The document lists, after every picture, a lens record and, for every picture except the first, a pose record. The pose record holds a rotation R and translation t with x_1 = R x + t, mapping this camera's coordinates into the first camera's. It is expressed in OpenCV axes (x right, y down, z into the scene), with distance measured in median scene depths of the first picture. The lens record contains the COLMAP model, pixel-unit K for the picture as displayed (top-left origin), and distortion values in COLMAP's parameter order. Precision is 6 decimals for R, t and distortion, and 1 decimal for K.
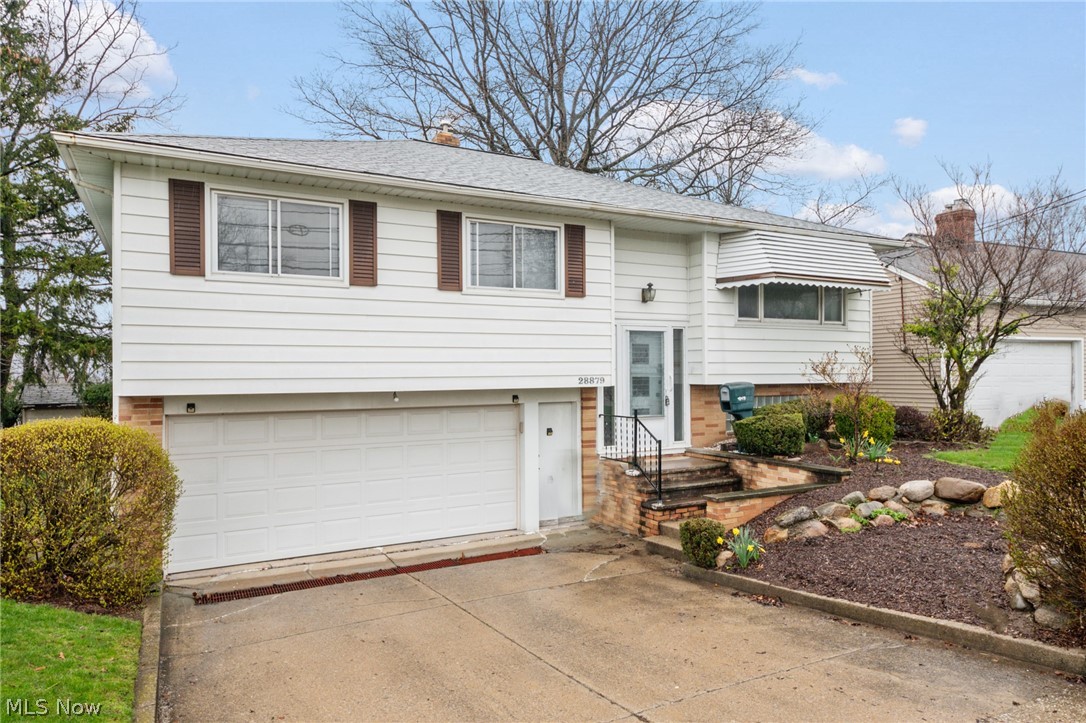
lens RADIAL K [[682.1, 0, 543.1], [0, 682.1, 362.2], [0, 0, 1]] dist [0.006956, 0.001485]
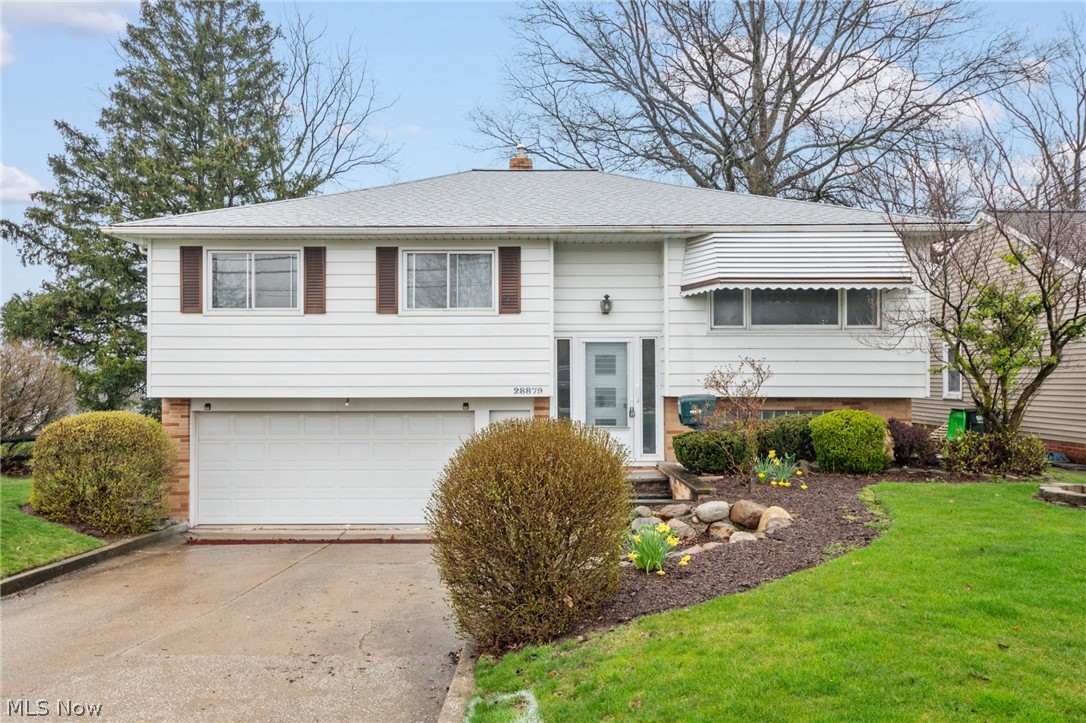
lens RADIAL K [[756.1, 0, 542.8], [0, 756.1, 362.1], [0, 0, 1]] dist [0.013043, 0.001287]
pose [[0.881847, -0.004208, -0.471517, 0.664291], [0.001864, 0.999983, -0.005437, -0.011553], [0.471532, 0.003915, 0.881840, -0.033318]]
